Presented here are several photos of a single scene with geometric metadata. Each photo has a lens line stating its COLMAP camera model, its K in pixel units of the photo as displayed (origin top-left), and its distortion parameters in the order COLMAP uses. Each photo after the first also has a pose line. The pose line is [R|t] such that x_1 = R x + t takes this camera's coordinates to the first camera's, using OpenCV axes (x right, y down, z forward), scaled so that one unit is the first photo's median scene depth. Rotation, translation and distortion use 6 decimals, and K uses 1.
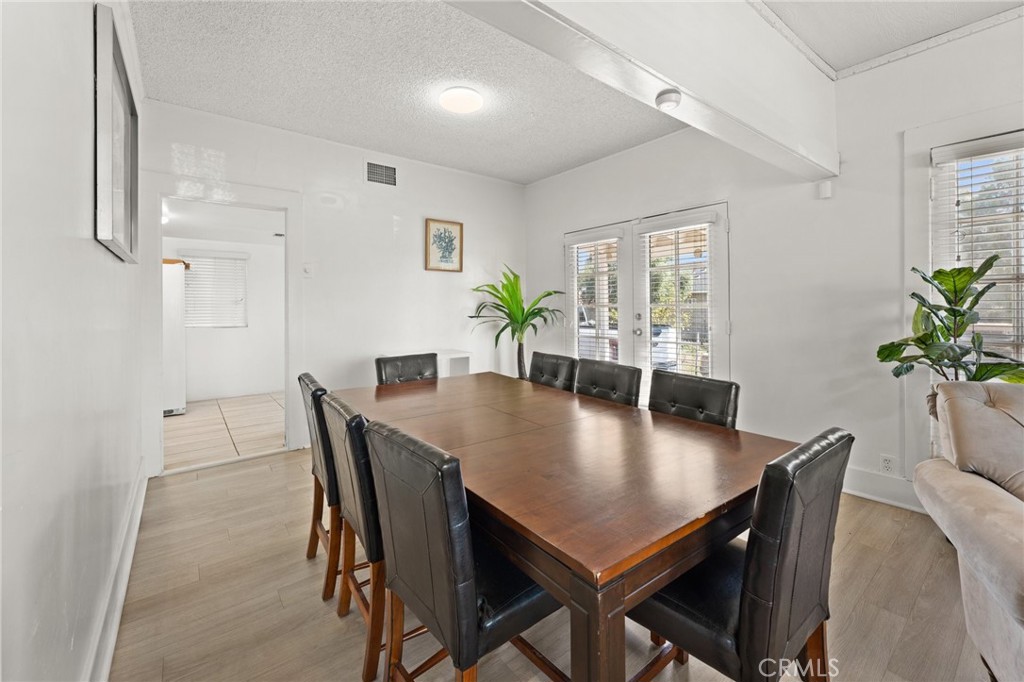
lens RADIAL K [[421.8, 0, 526.9], [0, 421.8, 302.9], [0, 0, 1]] dist [-0.003492, 0.000052]
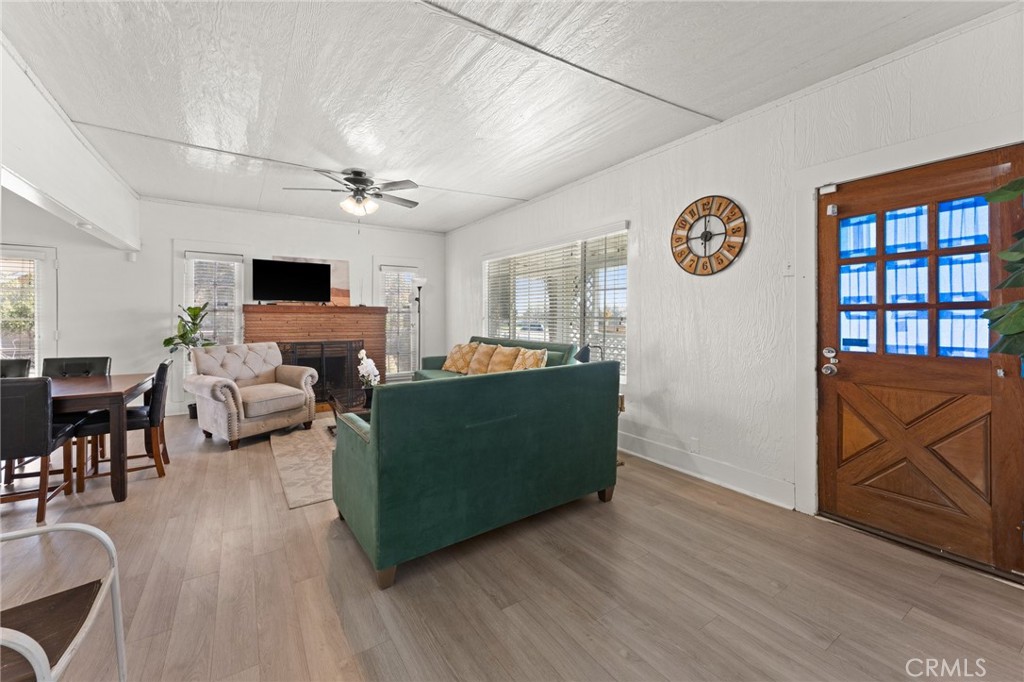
lens RADIAL K [[421.8, 0, 514.5], [0, 421.8, 314.6], [0, 0, 1]] dist [-0.003492, 0.000052]
pose [[0.102294, 0.006011, 0.994736, -1.174785], [-0.009330, 0.999944, -0.005083, -0.034385], [-0.994710, -0.008761, 0.102345, -1.056181]]
